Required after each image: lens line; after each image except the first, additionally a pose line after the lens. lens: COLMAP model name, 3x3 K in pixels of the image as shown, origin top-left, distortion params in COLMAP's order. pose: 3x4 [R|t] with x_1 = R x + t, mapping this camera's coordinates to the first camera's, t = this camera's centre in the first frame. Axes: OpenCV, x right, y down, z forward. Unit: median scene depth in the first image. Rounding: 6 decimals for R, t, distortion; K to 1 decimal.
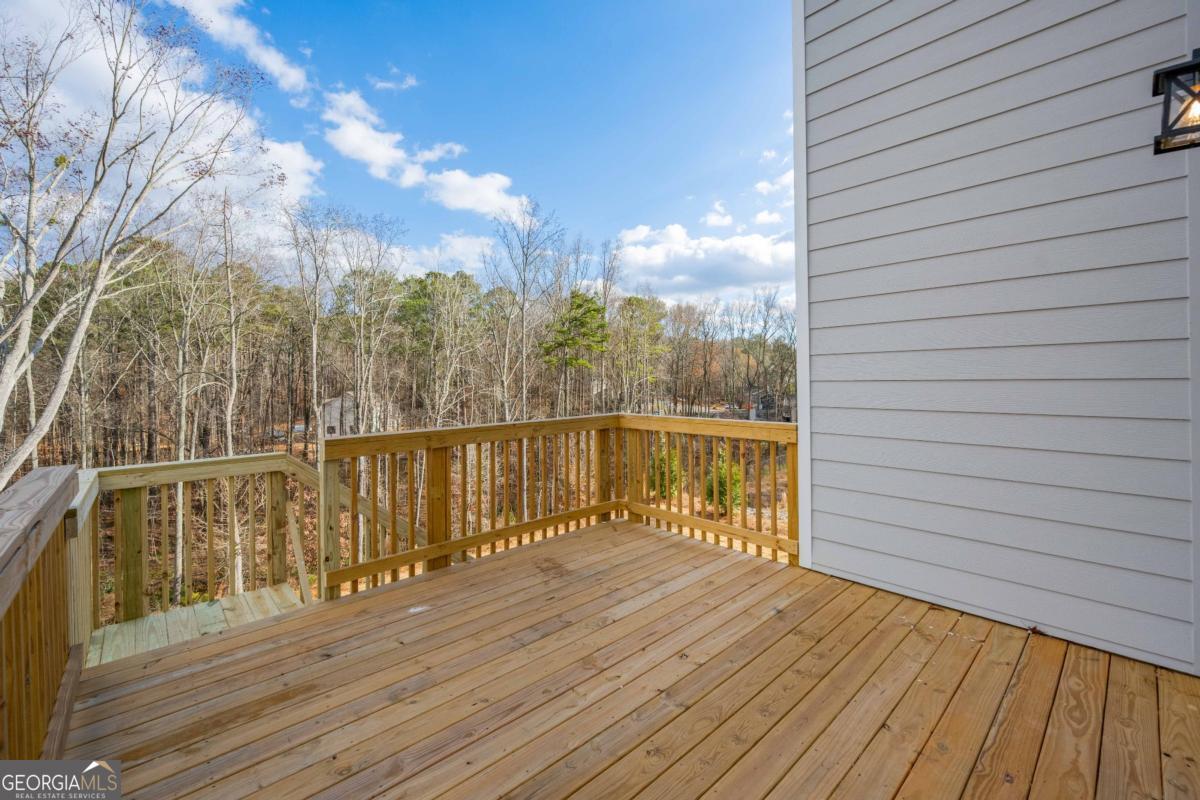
lens RADIAL K [[506.0, 0, 595.8], [0, 506.0, 377.8], [0, 0, 1]] dist [0.000608, 0.000171]
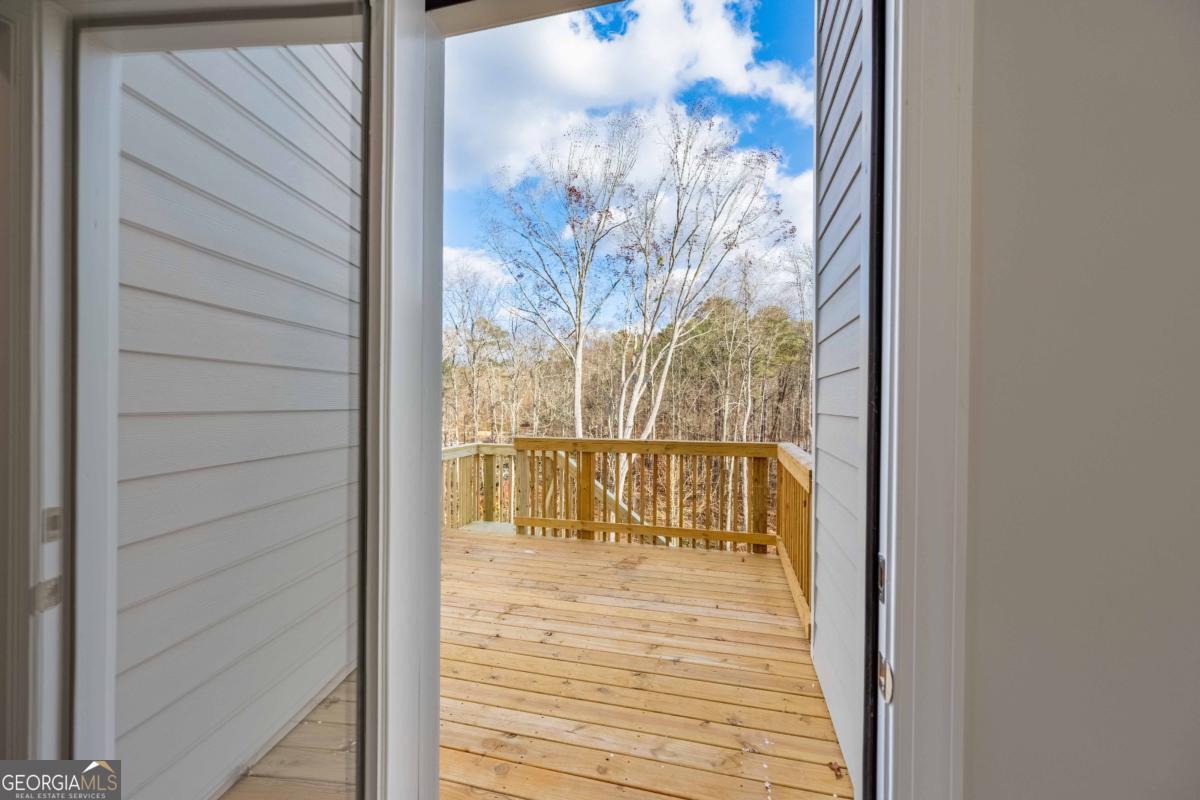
lens RADIAL K [[480.8, 0, 605.2], [0, 480.8, 397.2], [0, 0, 1]] dist [0.012474, 0.000234]
pose [[0.550628, 0.015634, -0.834604, 0.856522], [-0.024376, 0.999699, 0.002644, -0.014511], [0.834395, 0.018889, 0.550844, 0.334775]]
